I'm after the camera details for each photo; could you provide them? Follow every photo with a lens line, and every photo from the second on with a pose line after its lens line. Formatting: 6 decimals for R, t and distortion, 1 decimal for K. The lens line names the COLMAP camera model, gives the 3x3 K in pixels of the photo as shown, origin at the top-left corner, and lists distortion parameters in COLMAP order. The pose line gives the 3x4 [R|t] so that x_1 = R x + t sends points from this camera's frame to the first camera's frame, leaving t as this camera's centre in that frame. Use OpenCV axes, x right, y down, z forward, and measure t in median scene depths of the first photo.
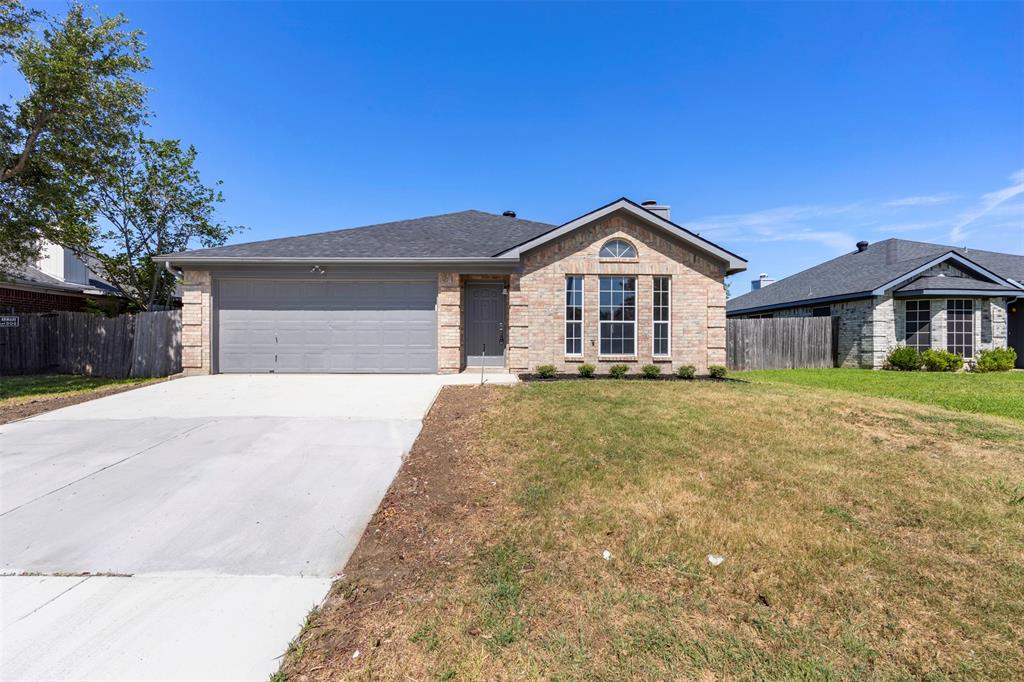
lens RADIAL K [[411.3, 0, 511.4], [0, 411.3, 344.4], [0, 0, 1]] dist [-0.001361, -0.000062]
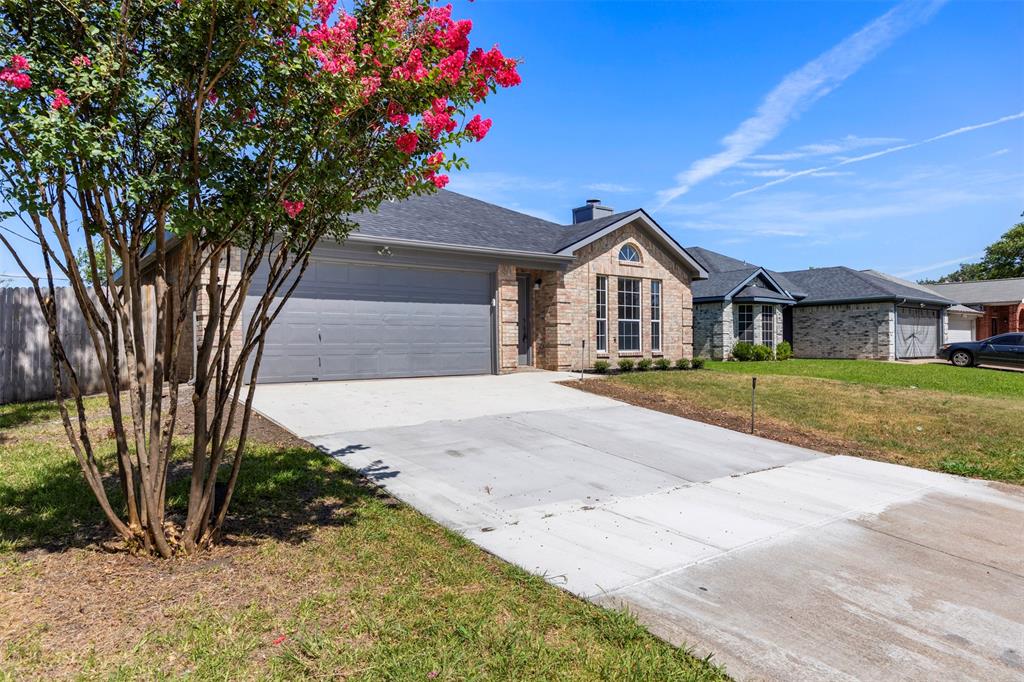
lens RADIAL K [[617.5, 0, 512.0], [0, 617.5, 341.0], [0, 0, 1]] dist [0.002037, 0.000171]
pose [[0.808473, -0.005458, 0.588507, -0.951580], [0.008446, 0.999962, -0.002330, 0.000884], [-0.588472, 0.006855, 0.808488, -0.136031]]
